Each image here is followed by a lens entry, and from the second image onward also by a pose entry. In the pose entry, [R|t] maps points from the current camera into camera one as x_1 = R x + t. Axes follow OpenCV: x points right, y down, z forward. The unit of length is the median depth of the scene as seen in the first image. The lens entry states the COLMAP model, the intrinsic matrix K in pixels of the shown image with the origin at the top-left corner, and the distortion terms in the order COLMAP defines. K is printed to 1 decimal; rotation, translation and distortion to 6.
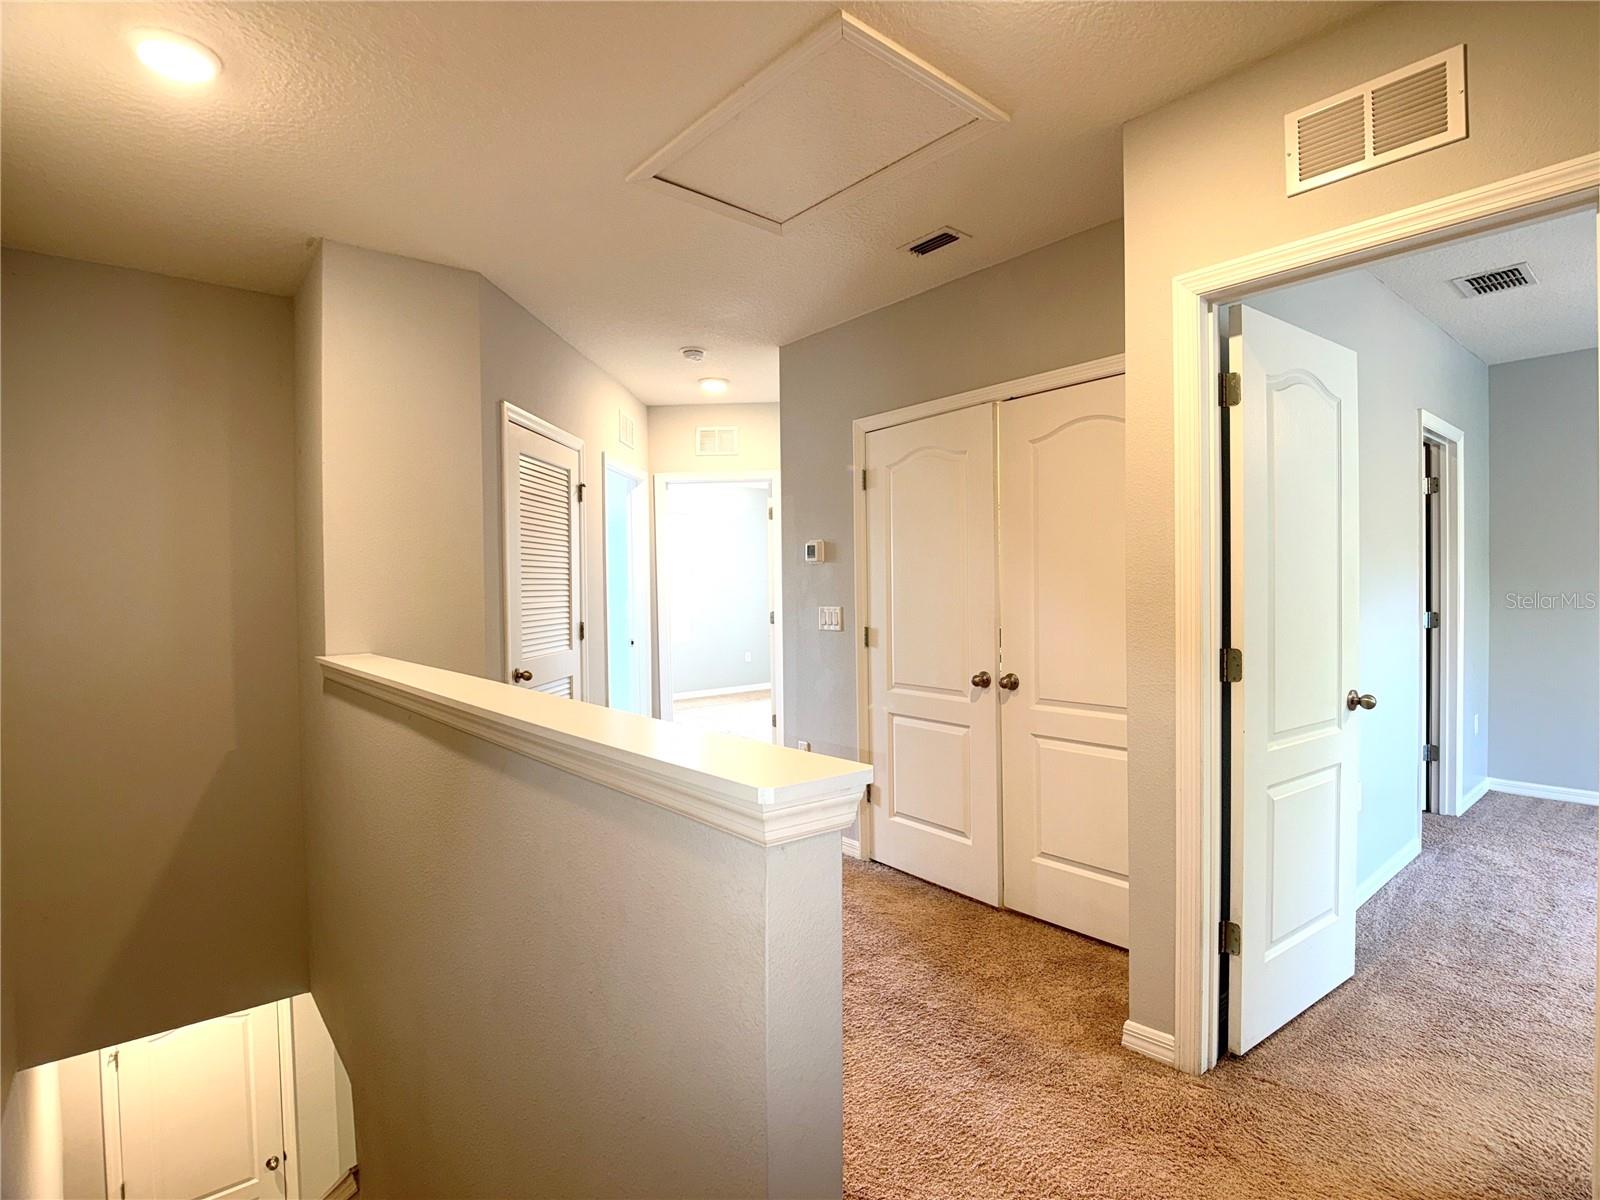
lens RADIAL K [[806.5, 0, 807.0], [0, 806.5, 602.5], [0, 0, 1]] dist [0.002202, -0.020916]
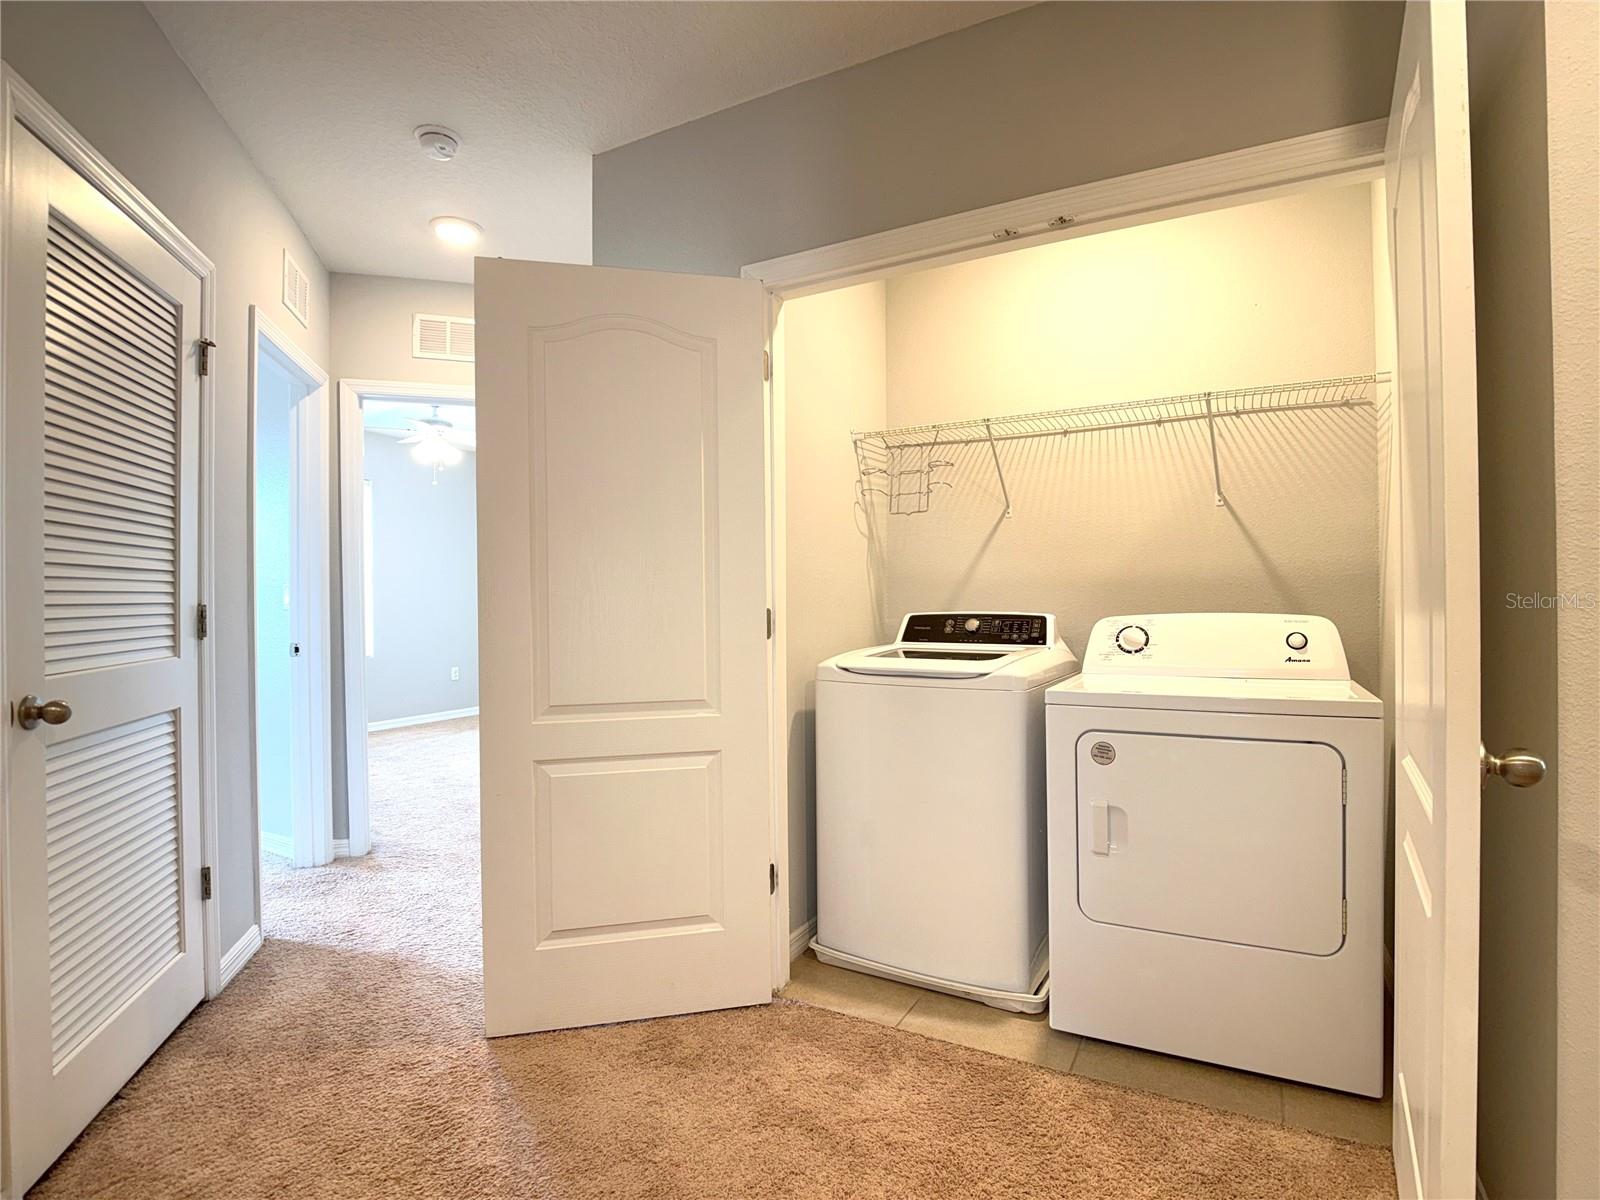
lens RADIAL K [[806.5, 0, 807.0], [0, 806.5, 602.5], [0, 0, 1]] dist [0.002202, -0.020916]
pose [[0.927809, 0.006731, 0.372994, -0.110118], [-0.000999, 0.999878, -0.015559, 0.031334], [-0.373053, 0.014063, 0.927703, 0.374326]]
